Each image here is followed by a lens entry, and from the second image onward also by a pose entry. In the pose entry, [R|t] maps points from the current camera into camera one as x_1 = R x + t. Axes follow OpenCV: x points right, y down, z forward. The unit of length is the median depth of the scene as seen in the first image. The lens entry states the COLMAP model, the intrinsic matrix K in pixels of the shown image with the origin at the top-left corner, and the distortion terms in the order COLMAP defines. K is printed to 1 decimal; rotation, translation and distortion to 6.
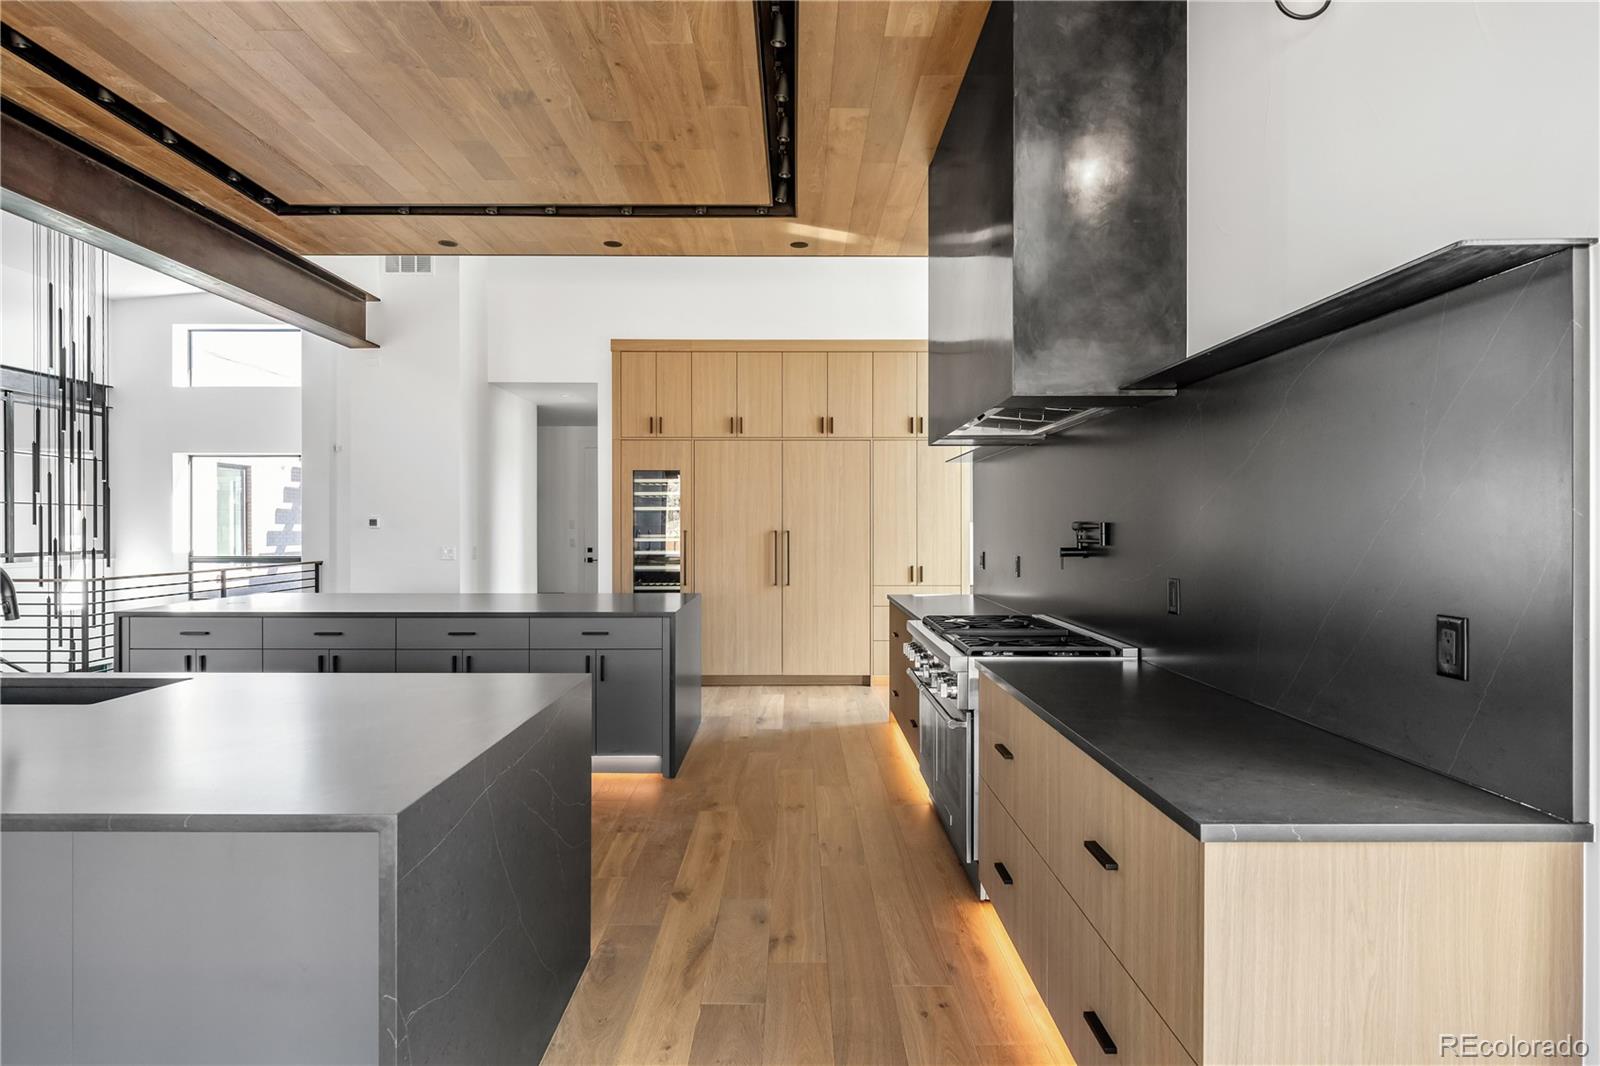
lens RADIAL K [[864.3, 0, 809.7], [0, 864.3, 532.3], [0, 0, 1]] dist [-0.002626, 0.000750]
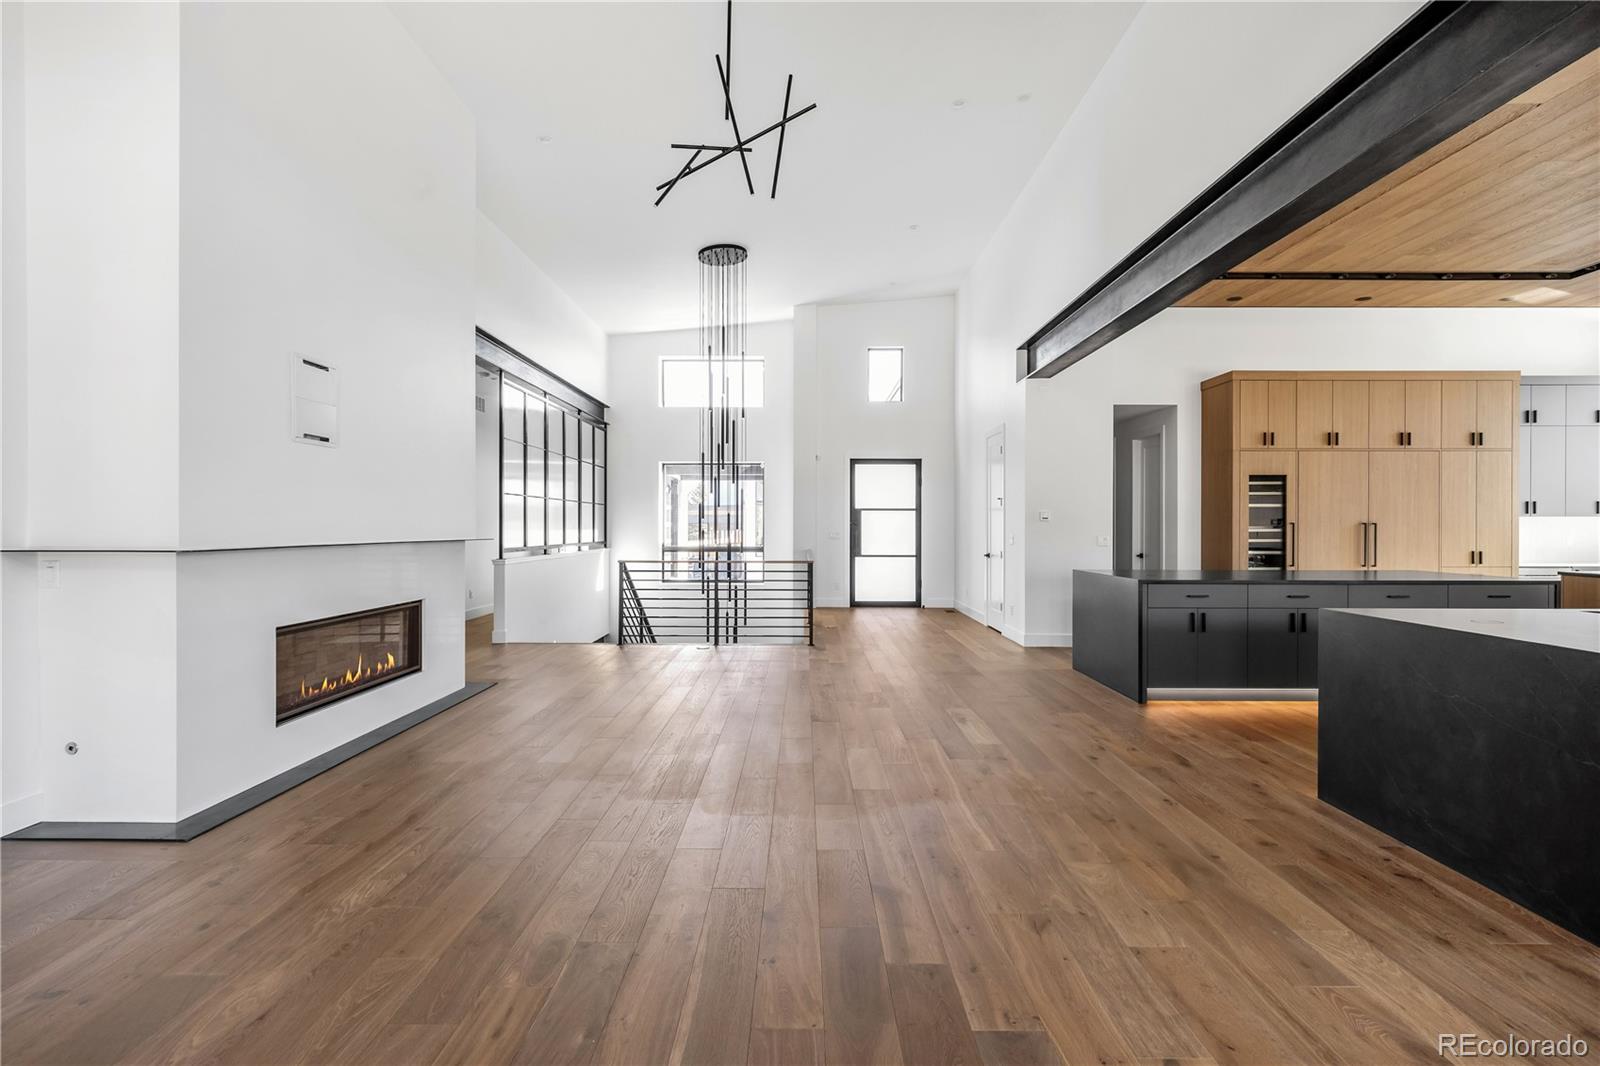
lens RADIAL K [[764.3, 0, 802.7], [0, 764.3, 530.0], [0, 0, 1]] dist [-0.000401, 0.000224]
pose [[0.999982, -0.000339, -0.006006, -0.847073], [0.000327, 0.999998, -0.002031, 0.010364], [0.006007, 0.002029, 0.999980, -0.114566]]
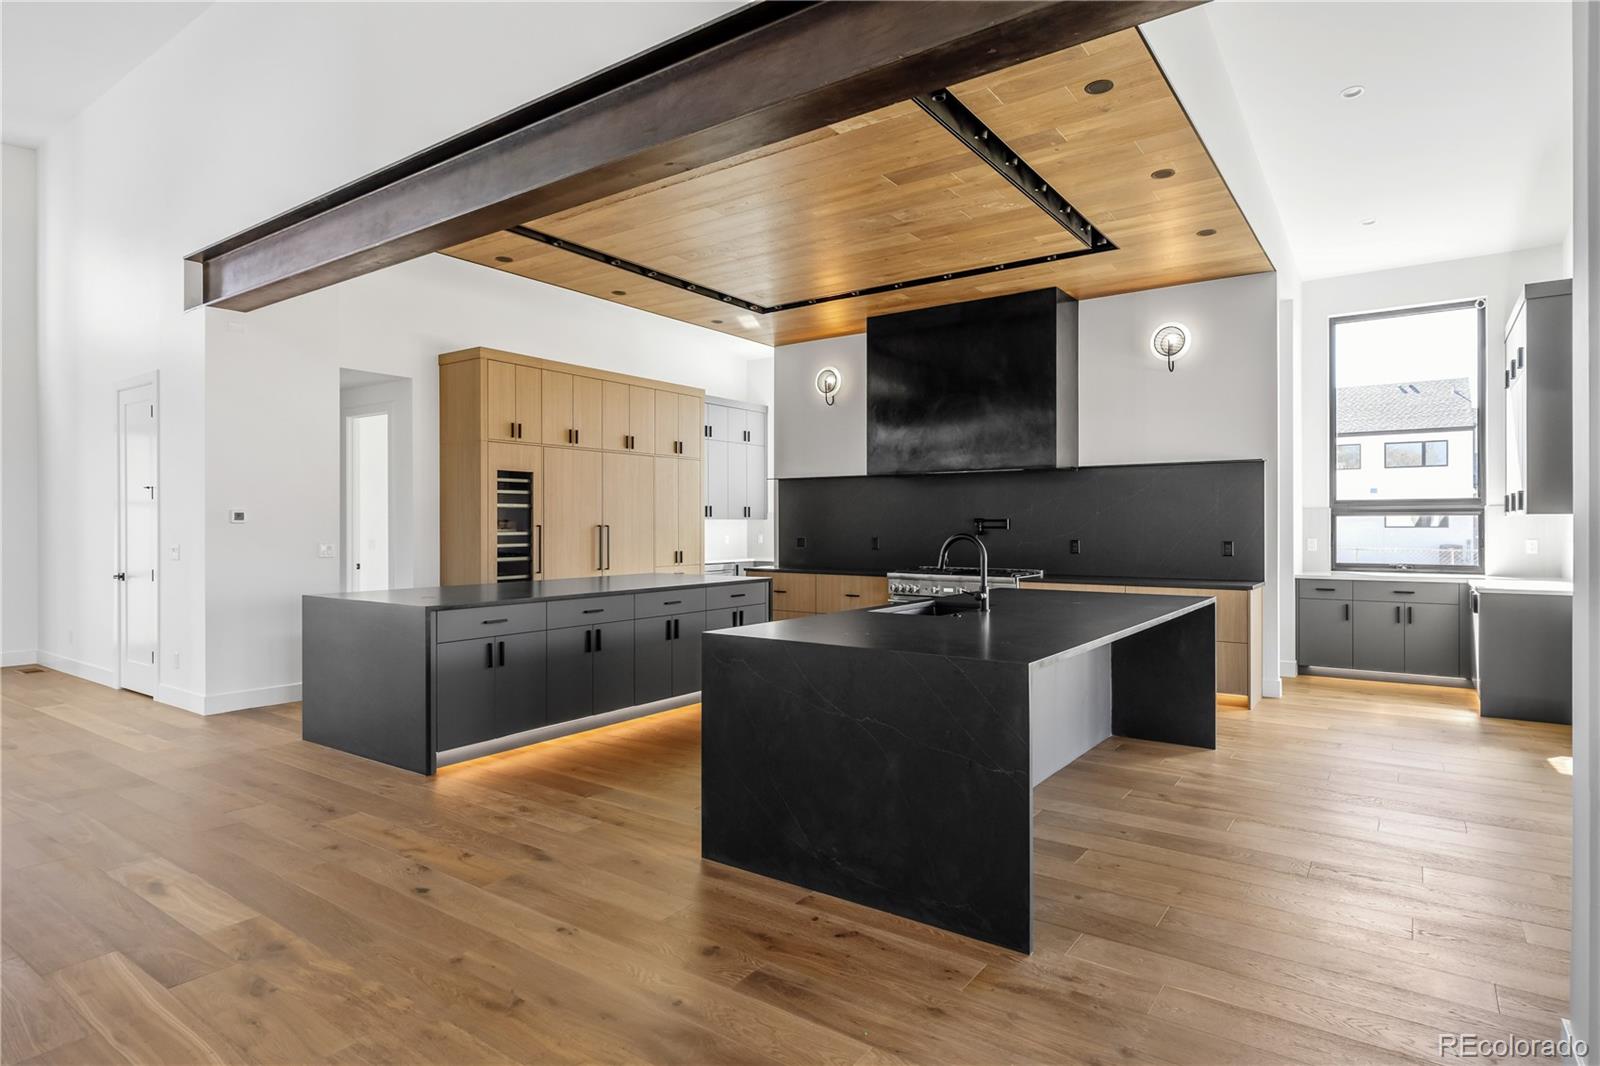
lens RADIAL K [[864.3, 0, 792.2], [0, 864.3, 523.7], [0, 0, 1]] dist [-0.002626, 0.000750]
pose [[0.585393, -0.000126, 0.810750, -0.869807], [0.006762, 0.999966, -0.004728, 0.003531], [-0.810722, 0.008250, 0.585374, 0.062637]]
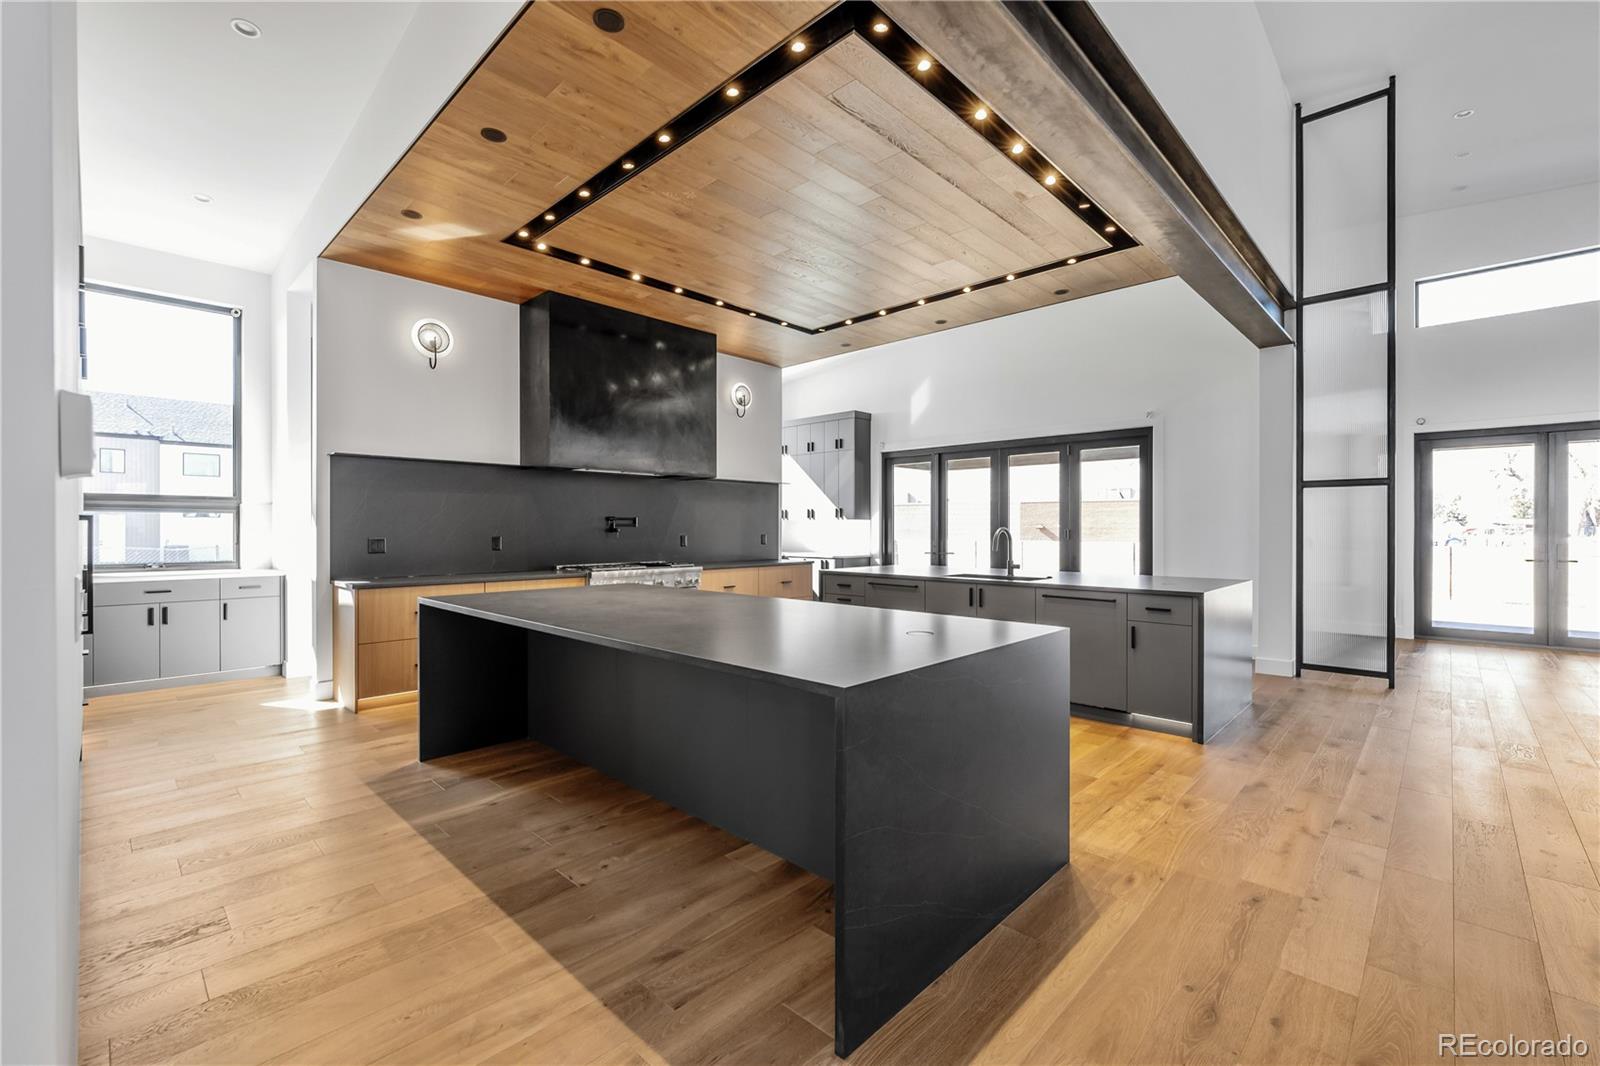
lens RADIAL K [[678.9, 0, 804.9], [0, 678.9, 528.8], [0, 0, 1]] dist [0.001595, 0.000036]
pose [[-0.722764, -0.003834, 0.691084, -0.665748], [0.001782, 0.999971, 0.007411, 0.002436], [-0.691092, 0.006588, -0.722737, 0.994239]]
